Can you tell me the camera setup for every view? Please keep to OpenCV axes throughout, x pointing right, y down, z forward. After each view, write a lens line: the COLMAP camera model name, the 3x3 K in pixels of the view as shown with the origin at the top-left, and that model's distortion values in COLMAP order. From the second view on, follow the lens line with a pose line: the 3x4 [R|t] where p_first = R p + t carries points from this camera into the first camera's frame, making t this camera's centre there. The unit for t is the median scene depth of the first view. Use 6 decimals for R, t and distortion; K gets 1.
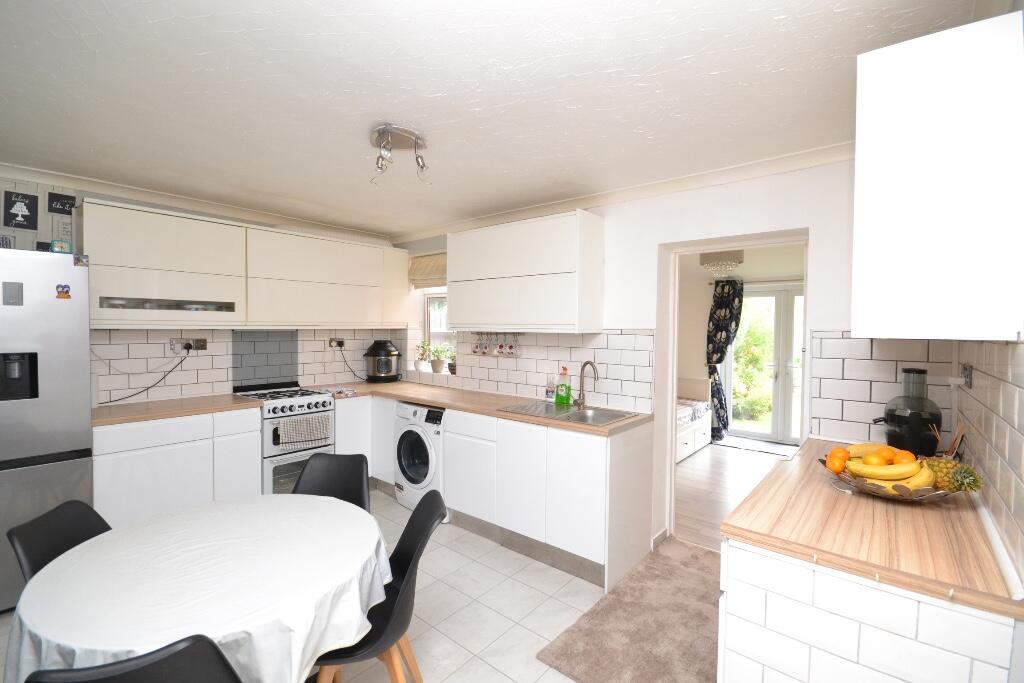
lens RADIAL K [[455.2, 0, 506.3], [0, 455.2, 341.3], [0, 0, 1]] dist [0.002140, -0.005713]
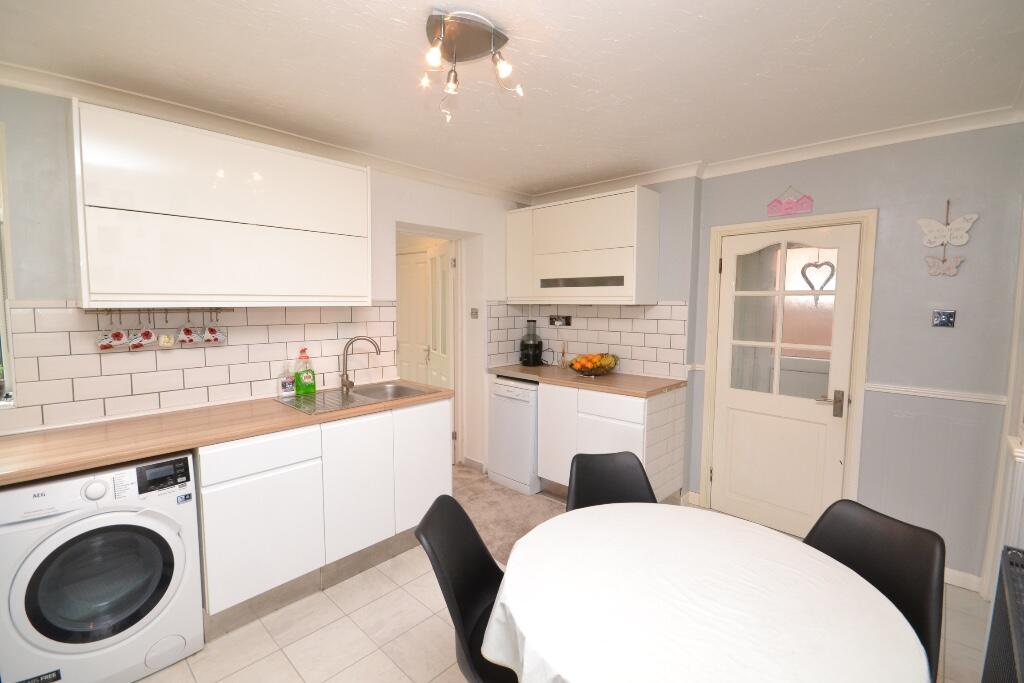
lens RADIAL K [[455.2, 0, 506.3], [0, 455.2, 338.0], [0, 0, 1]] dist [0.002140, -0.005713]
pose [[0.050988, -0.091072, 0.994538, -0.648755], [0.027487, 0.995584, 0.089758, -0.024672], [-0.998321, 0.022760, 0.053266, 0.593542]]
